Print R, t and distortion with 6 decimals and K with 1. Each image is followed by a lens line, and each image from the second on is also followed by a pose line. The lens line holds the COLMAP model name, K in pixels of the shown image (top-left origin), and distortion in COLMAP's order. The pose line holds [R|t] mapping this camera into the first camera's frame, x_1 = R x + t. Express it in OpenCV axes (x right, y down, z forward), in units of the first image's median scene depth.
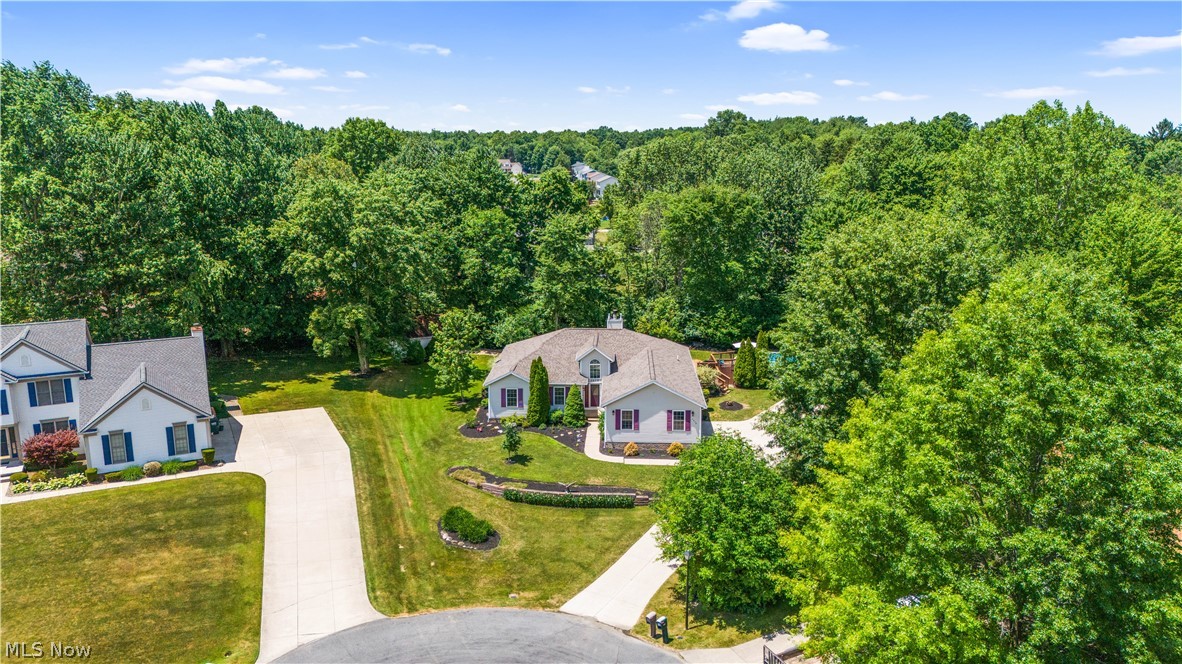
lens RADIAL K [[863.7, 0, 591.0], [0, 863.7, 332.0], [0, 0, 1]] dist [0.094371, -0.093195]
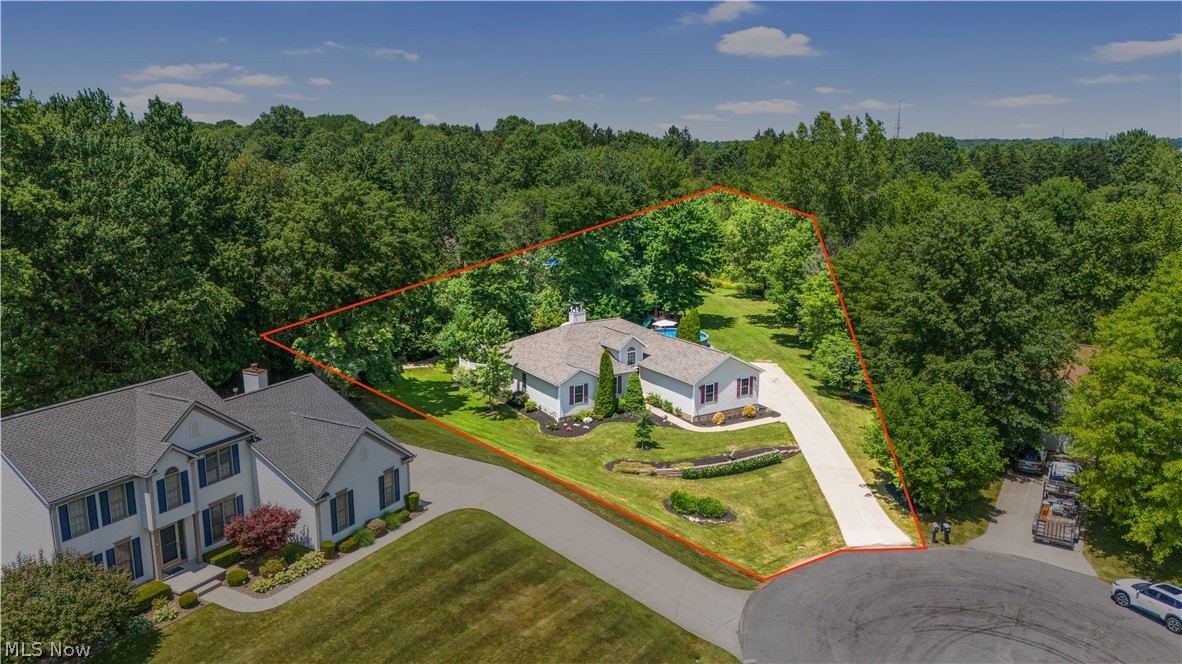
lens RADIAL K [[863.7, 0, 591.0], [0, 863.7, 332.0], [0, 0, 1]] dist [0.094371, -0.093195]
pose [[0.827644, -0.118586, 0.548583, -0.689455], [0.117788, 0.992356, 0.036809, -0.034810], [-0.548755, 0.034152, 0.835285, 0.158350]]
